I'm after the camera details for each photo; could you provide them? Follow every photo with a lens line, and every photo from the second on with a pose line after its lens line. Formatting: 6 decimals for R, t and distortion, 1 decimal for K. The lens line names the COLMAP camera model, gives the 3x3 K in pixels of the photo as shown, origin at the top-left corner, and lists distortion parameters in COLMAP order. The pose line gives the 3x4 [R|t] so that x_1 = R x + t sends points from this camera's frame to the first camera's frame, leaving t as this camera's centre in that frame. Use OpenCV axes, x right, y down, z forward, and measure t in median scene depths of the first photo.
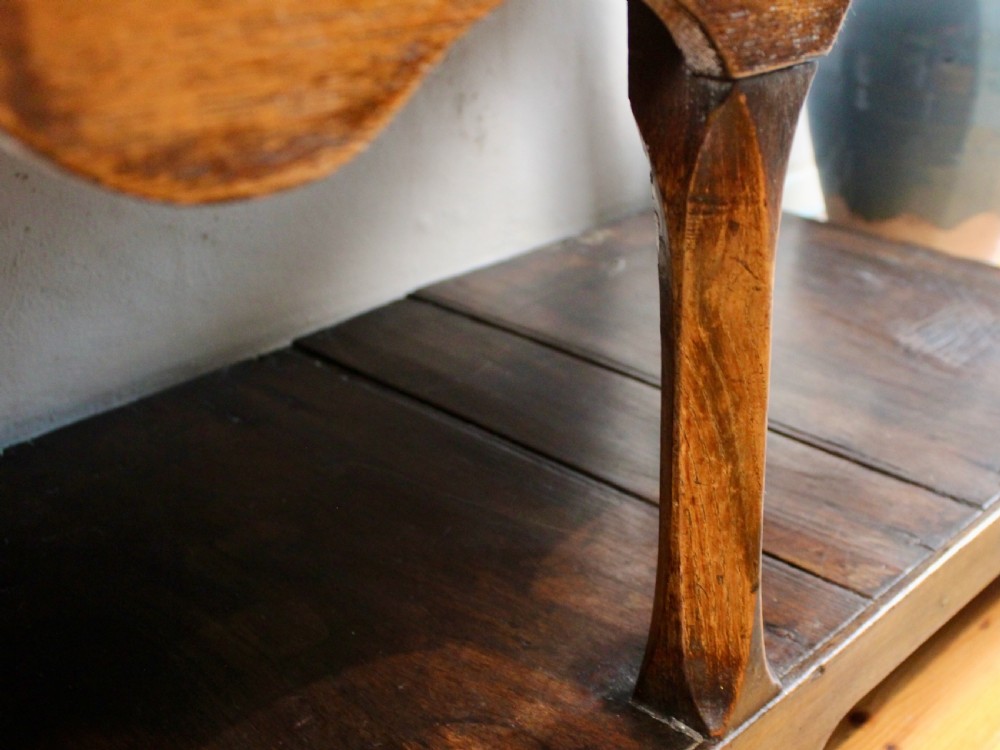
lens RADIAL K [[1189.8, 0, 482.8], [0, 1189.8, 411.3], [0, 0, 1]] dist [-0.154066, 0.197403]
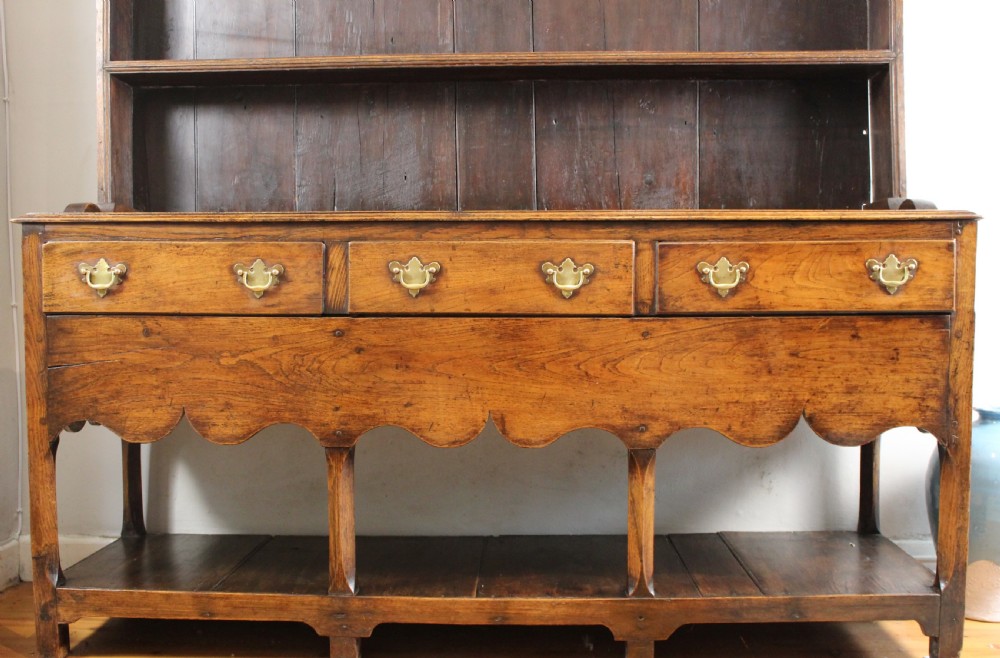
lens RADIAL K [[1058.1, 0, 483.5], [0, 1058.1, 367.5], [0, 0, 1]] dist [-0.148133, 0.177697]
pose [[0.721028, 0.099592, -0.685711, 2.239013], [-0.334763, 0.916527, -0.218889, 0.499595], [0.606673, 0.387375, 0.694182, -2.205657]]
